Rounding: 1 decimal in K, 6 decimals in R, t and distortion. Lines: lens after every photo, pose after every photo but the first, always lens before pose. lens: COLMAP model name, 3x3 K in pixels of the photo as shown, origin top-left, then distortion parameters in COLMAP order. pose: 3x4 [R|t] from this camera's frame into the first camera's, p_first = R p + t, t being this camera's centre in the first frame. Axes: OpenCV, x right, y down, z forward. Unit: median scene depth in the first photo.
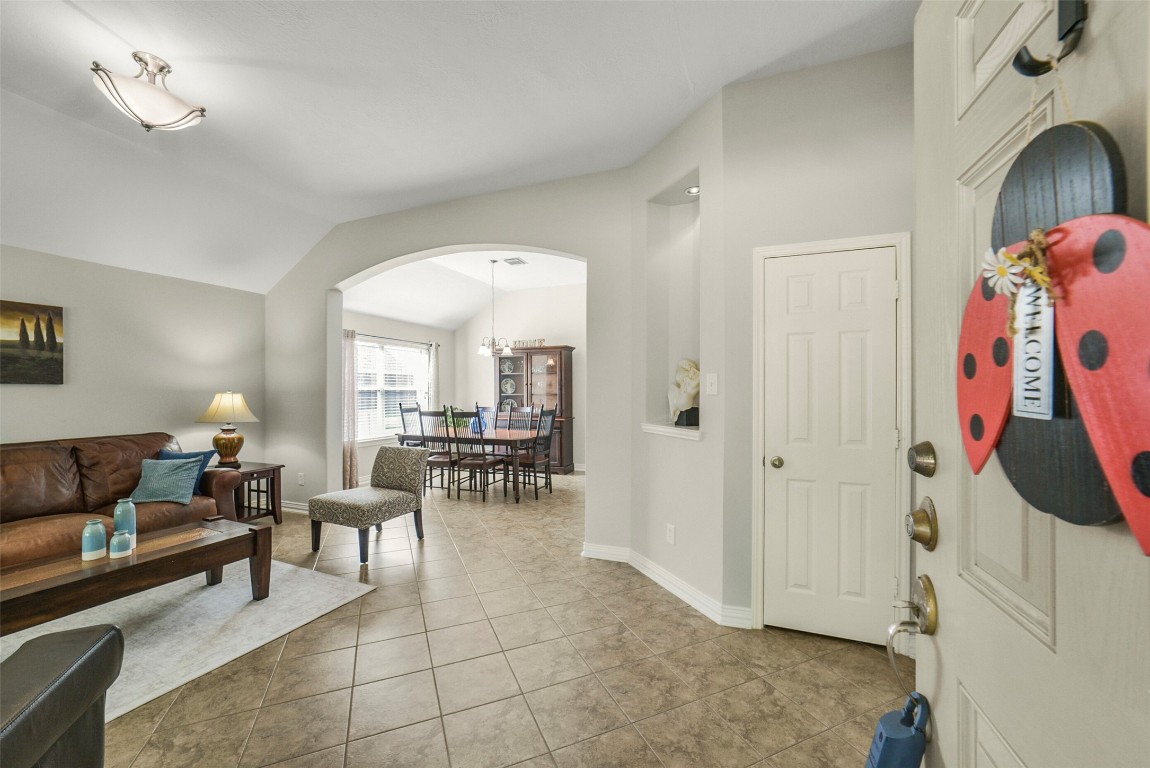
lens RADIAL K [[449.9, 0, 576.6], [0, 449.9, 390.0], [0, 0, 1]] dist [-0.029816, 0.009287]
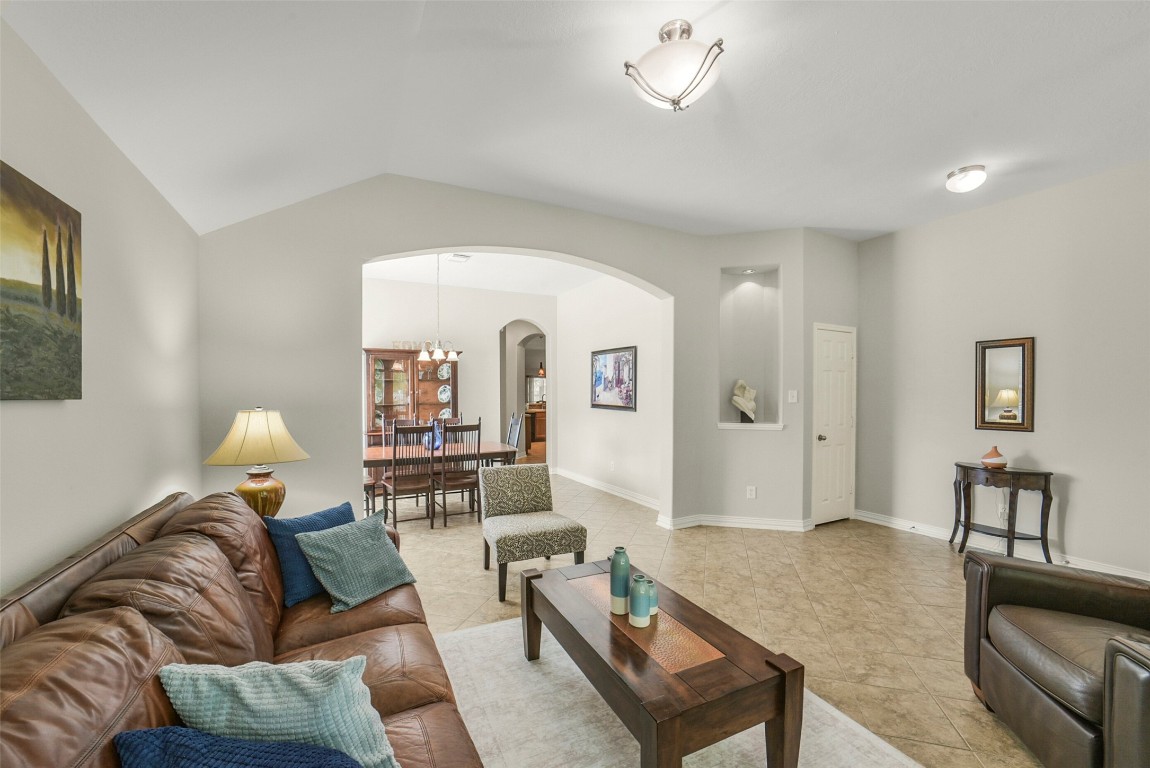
lens RADIAL K [[454.2, 0, 575.3], [0, 454.2, 404.7], [0, 0, 1]] dist [-0.030560, -0.000064]
pose [[0.654804, -0.017560, 0.755595, -1.189686], [0.002895, 0.999781, 0.020727, -0.015273], [-0.755793, -0.011385, 0.654711, 0.380138]]
